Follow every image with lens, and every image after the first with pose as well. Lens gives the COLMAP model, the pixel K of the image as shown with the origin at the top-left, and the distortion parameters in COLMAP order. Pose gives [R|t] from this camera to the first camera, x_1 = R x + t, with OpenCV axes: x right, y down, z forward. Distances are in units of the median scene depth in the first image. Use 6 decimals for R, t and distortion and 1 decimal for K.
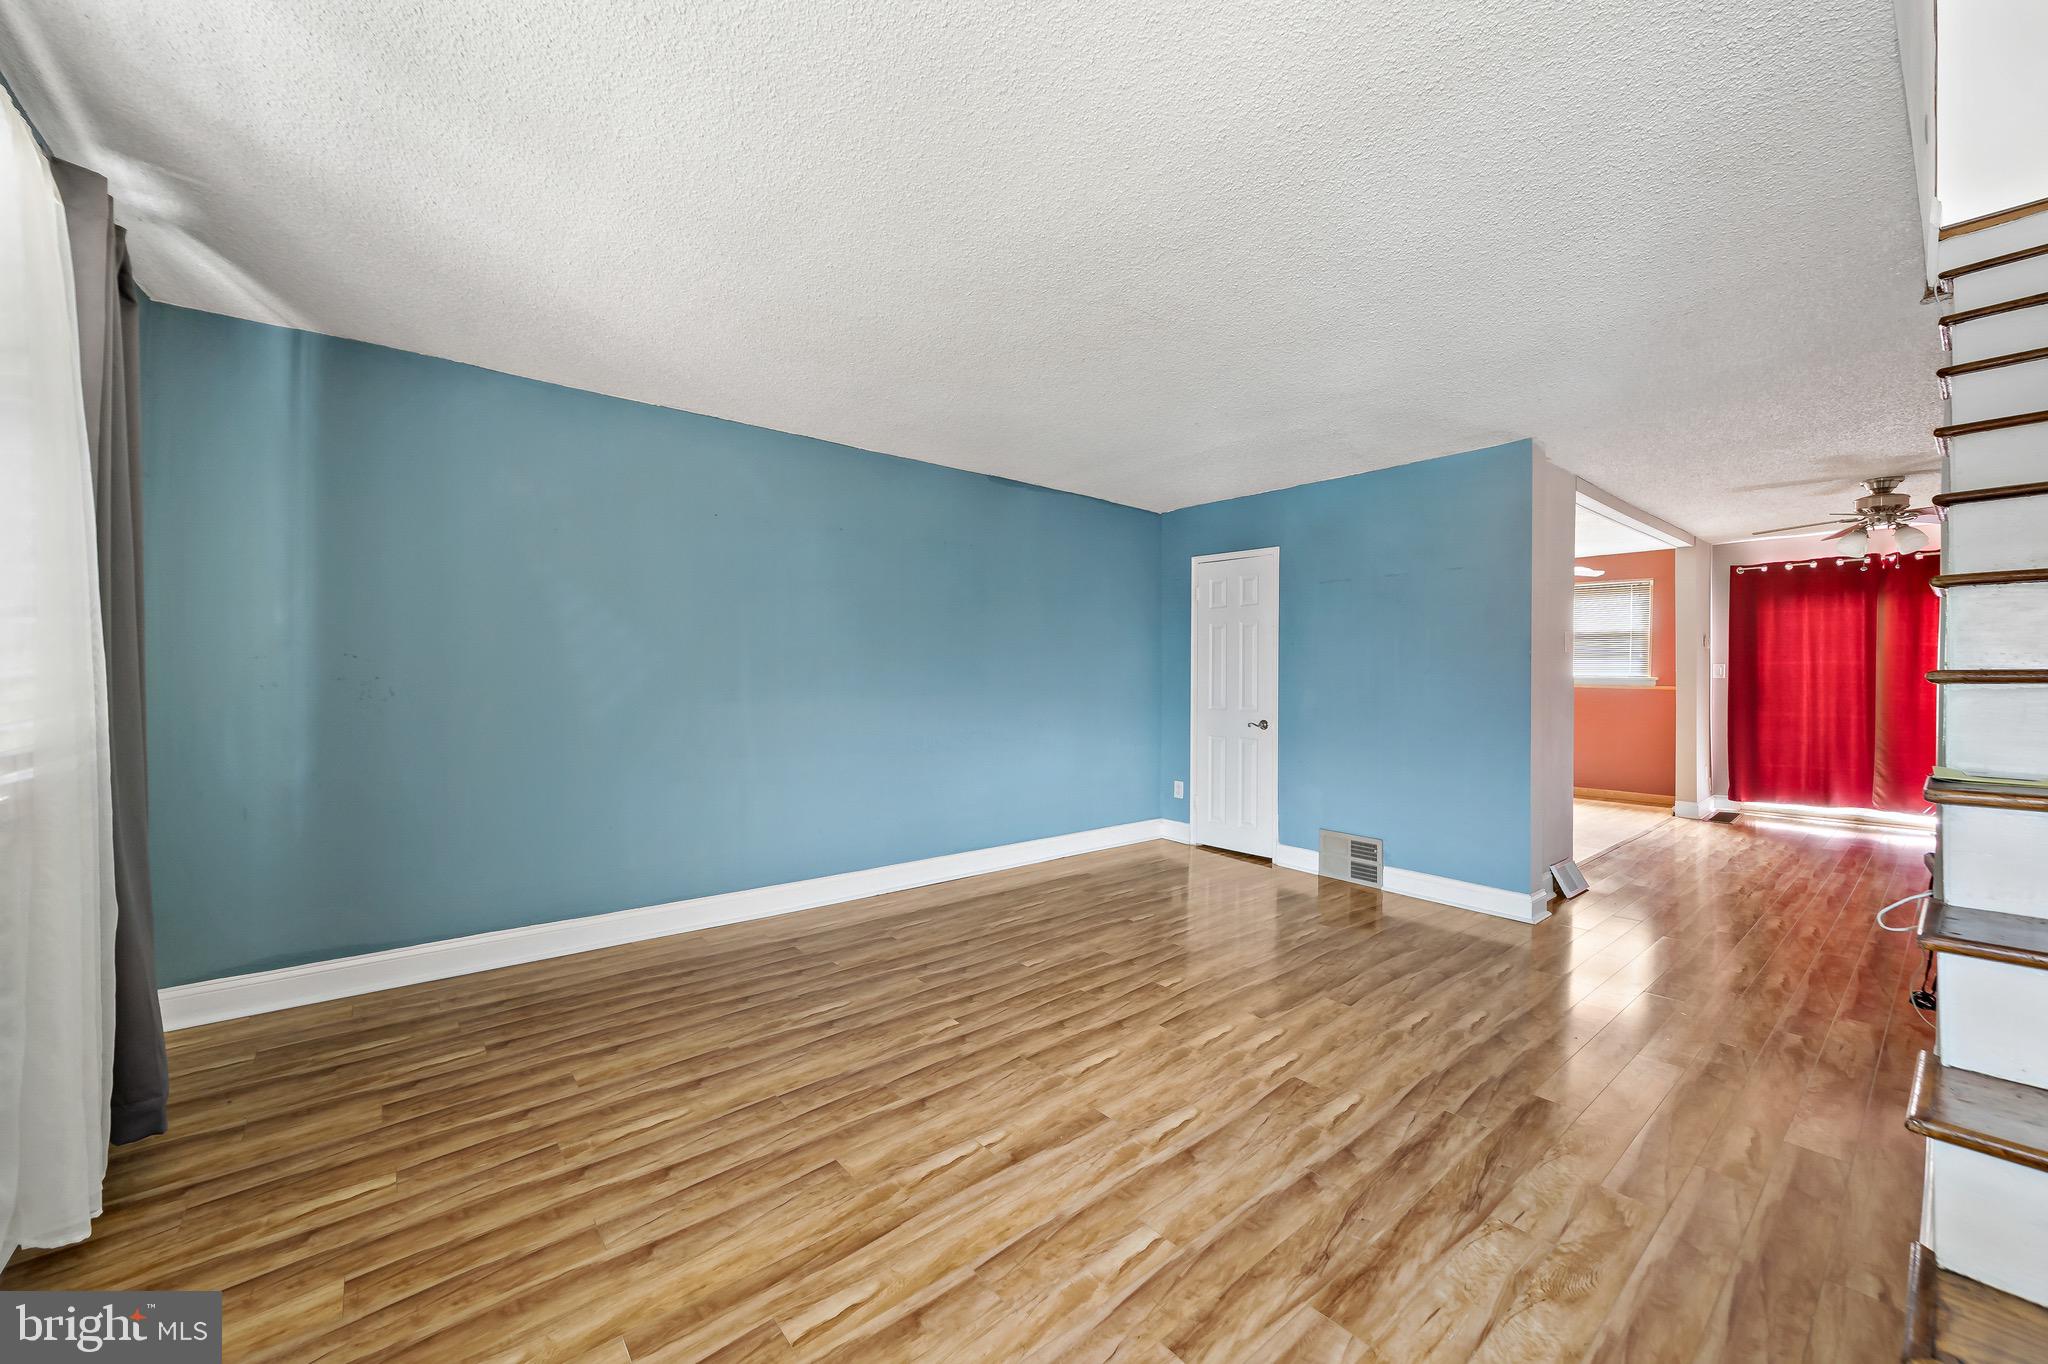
lens RADIAL K [[783.6, 0, 981.4], [0, 783.6, 674.1], [0, 0, 1]] dist [-0.001086, -0.000124]
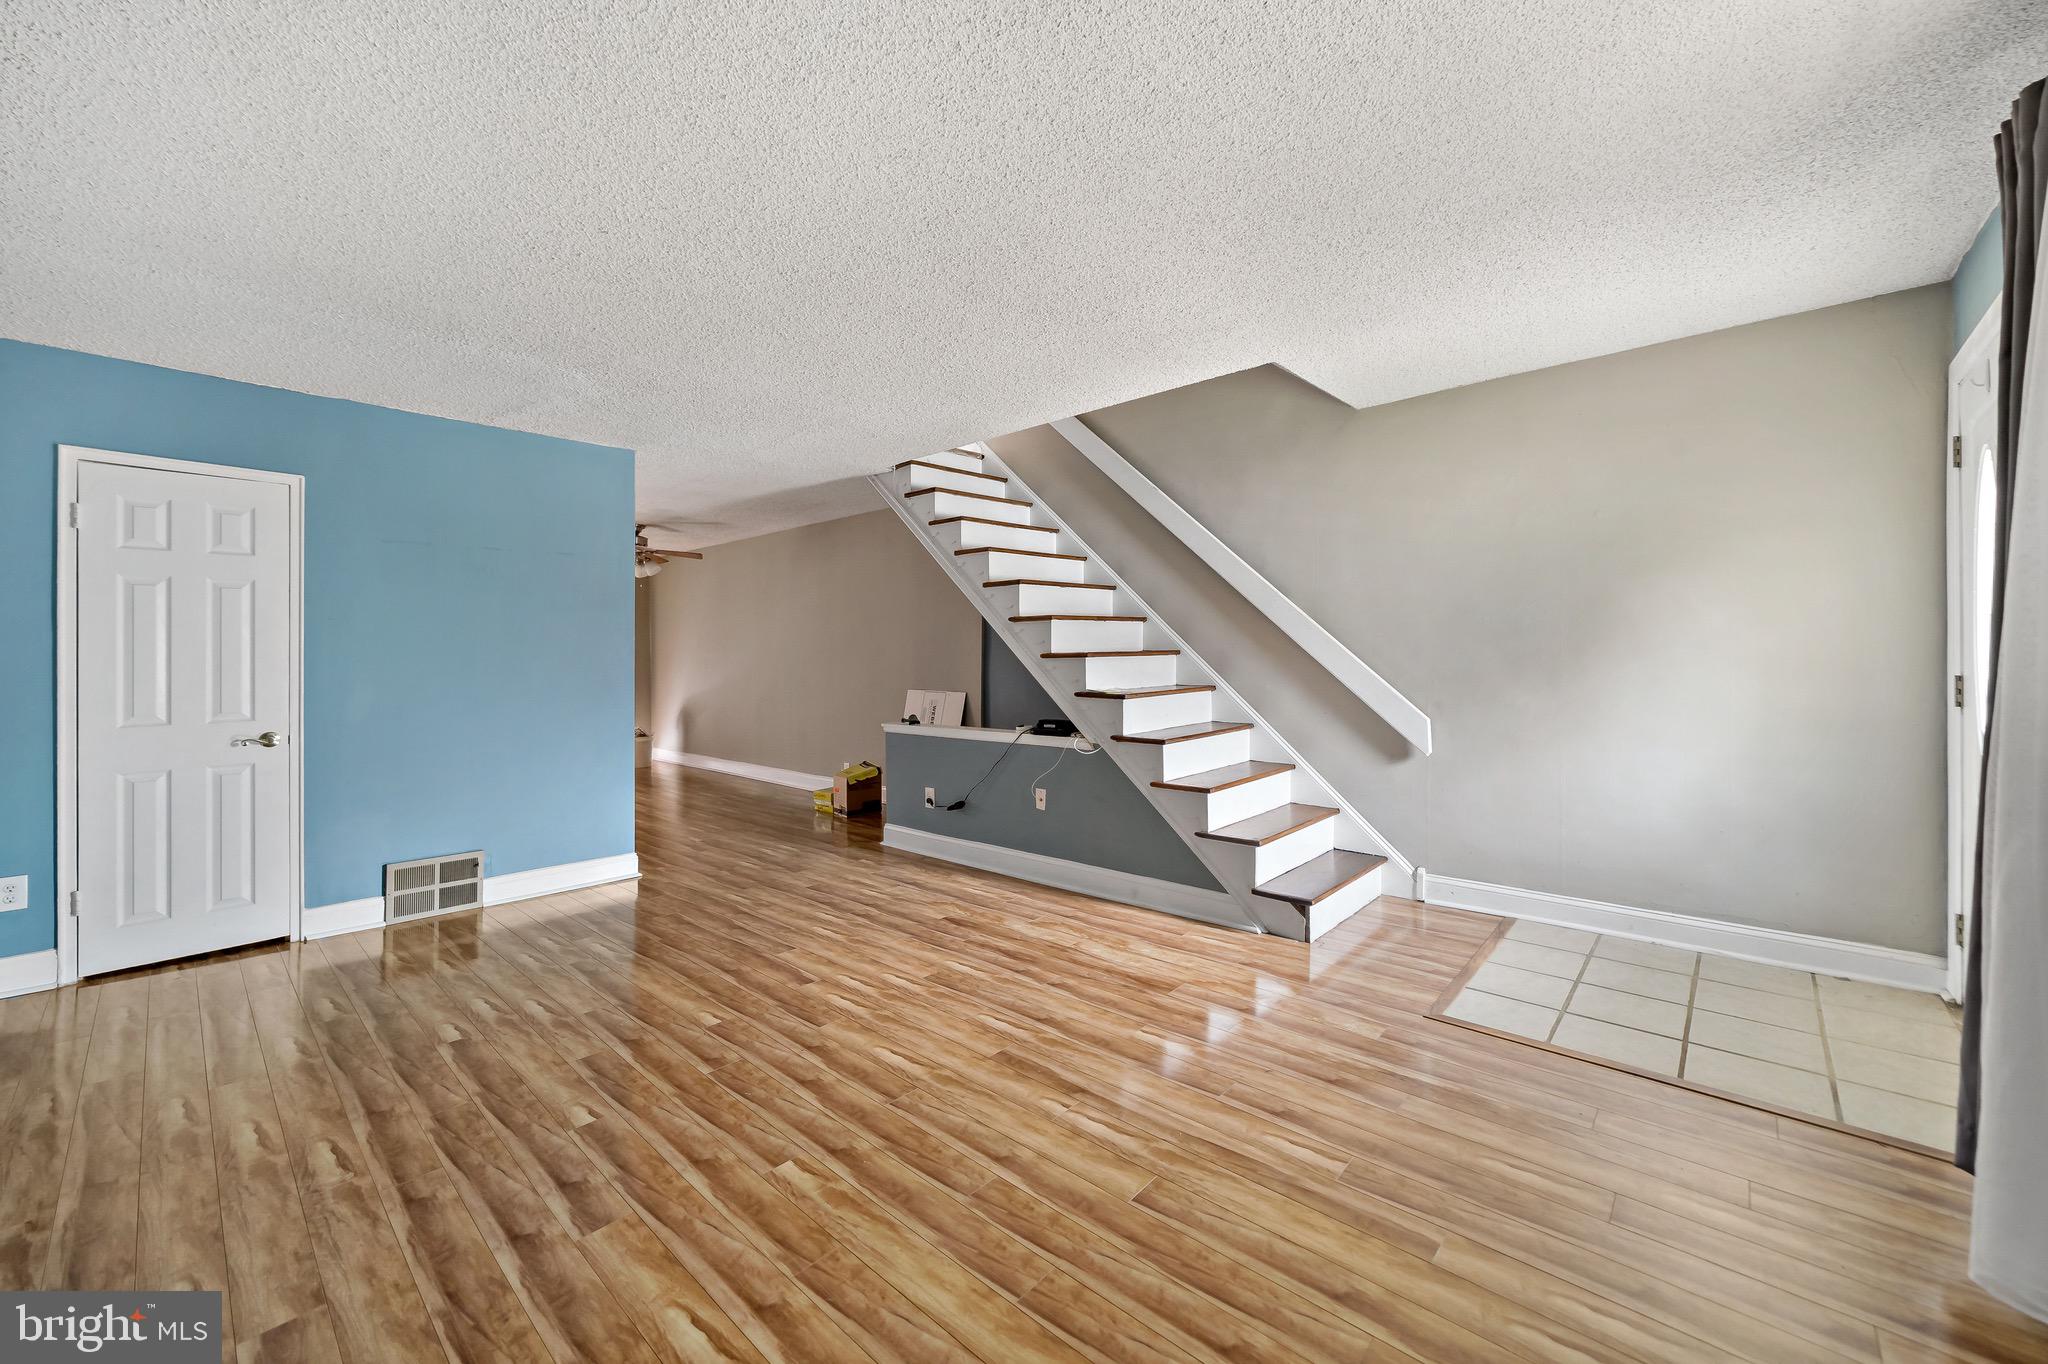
lens RADIAL K [[783.6, 0, 1032.7], [0, 783.6, 664.1], [0, 0, 1]] dist [-0.001086, -0.000124]
pose [[-0.175348, -0.012483, 0.984427, -0.795305], [0.010548, 0.999838, 0.014558, -0.002546], [-0.984450, 0.012937, -0.175188, 0.965927]]
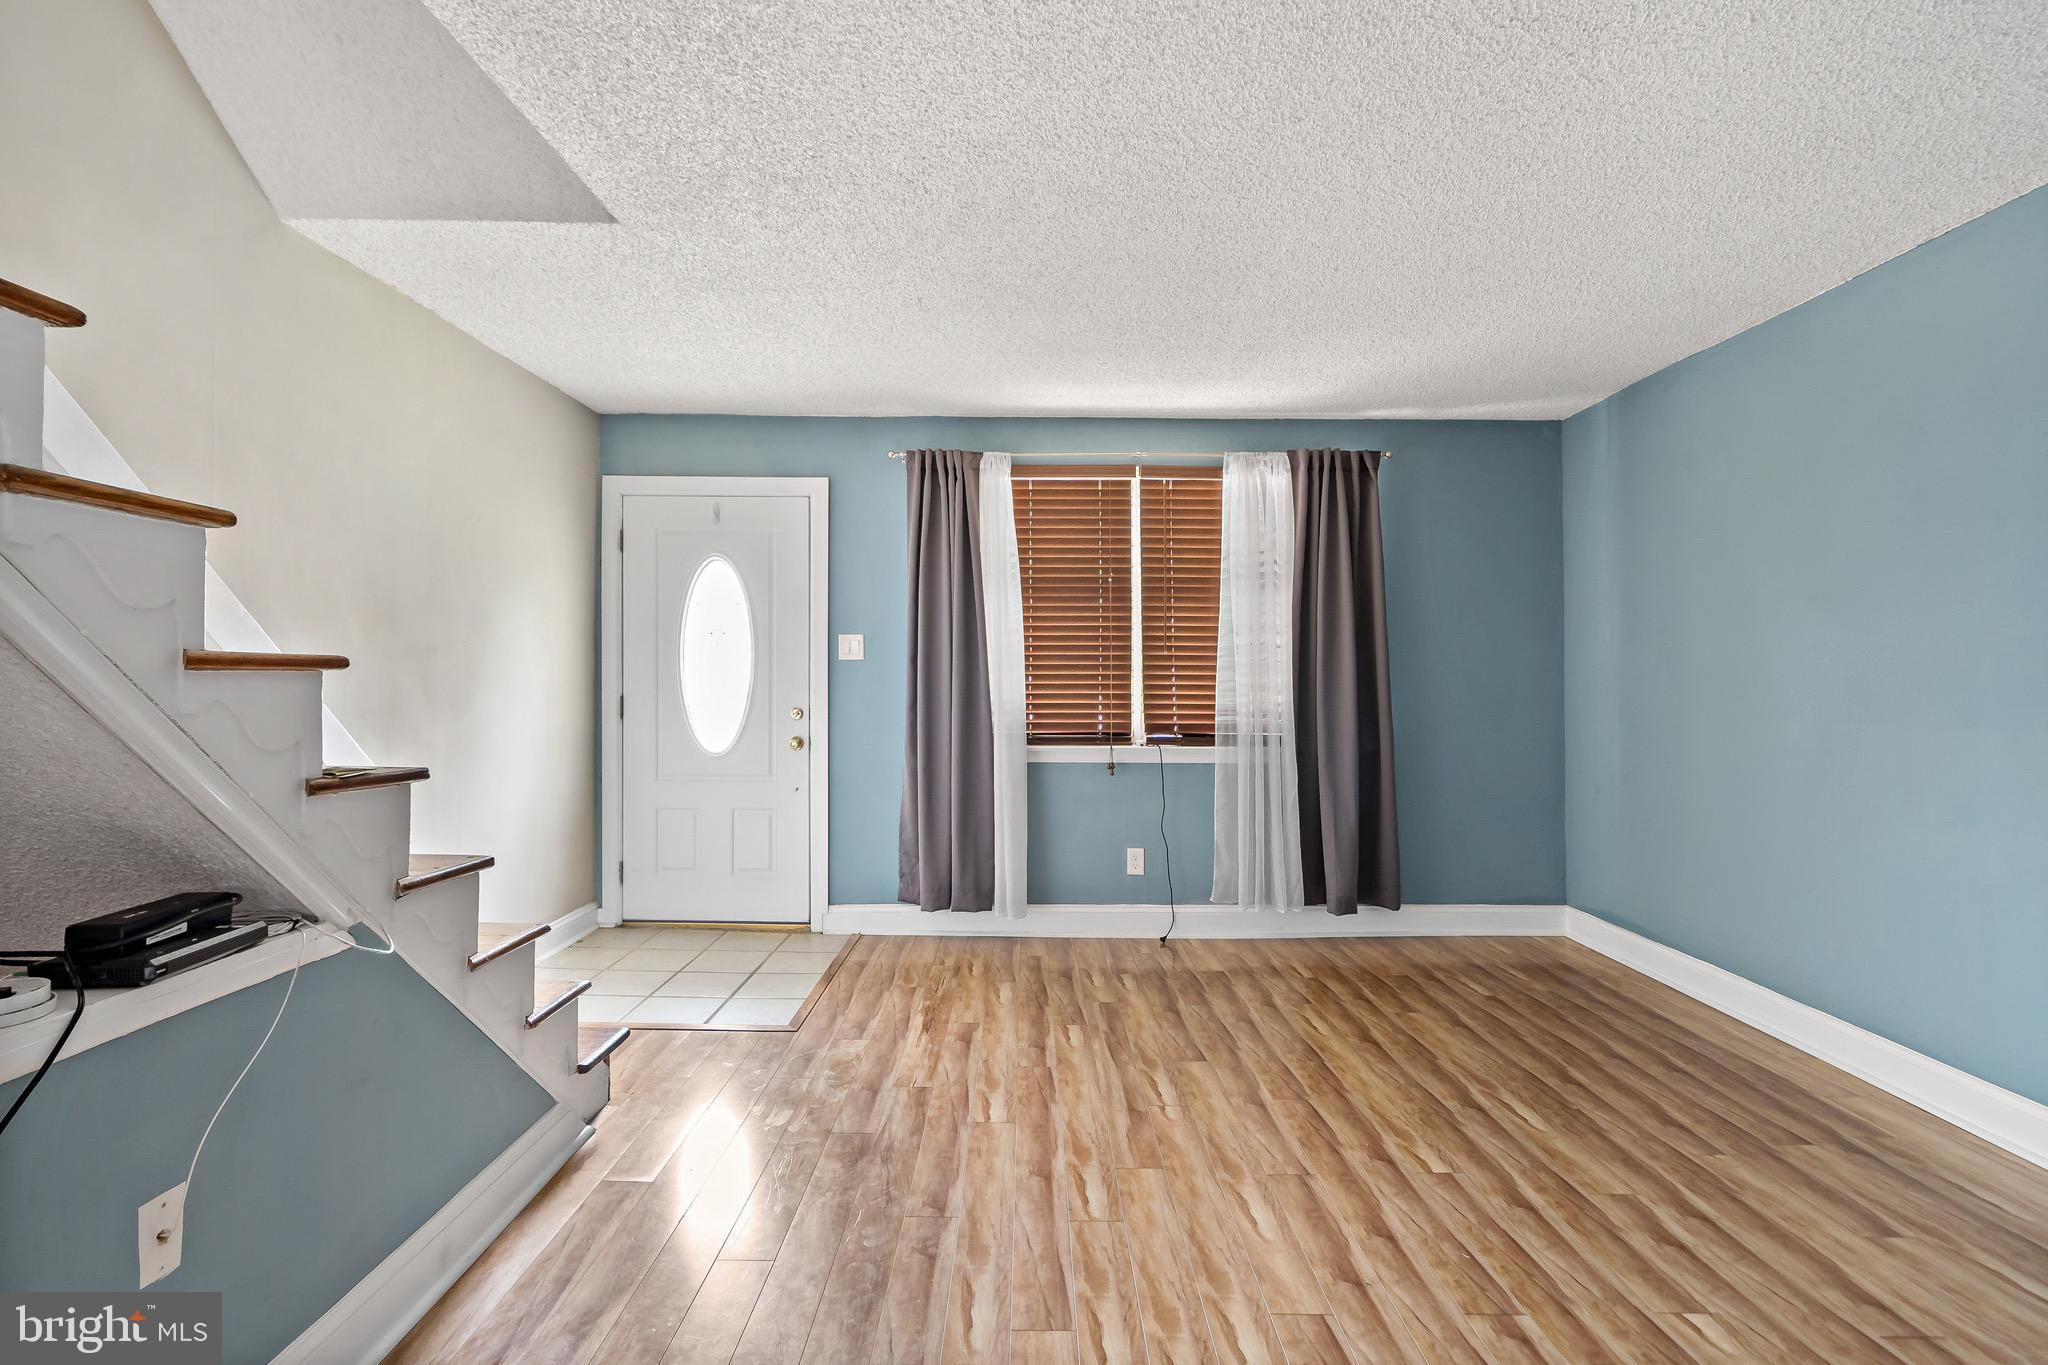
lens RADIAL K [[978.8, 0, 1032.5], [0, 978.8, 659.4], [0, 0, 1]] dist [0.005089, -0.000328]
pose [[-0.615687, -0.025957, -0.787563, 0.958349], [-0.007166, 0.999600, -0.027343, 0.013907], [0.787958, -0.011191, -0.615627, 1.348837]]
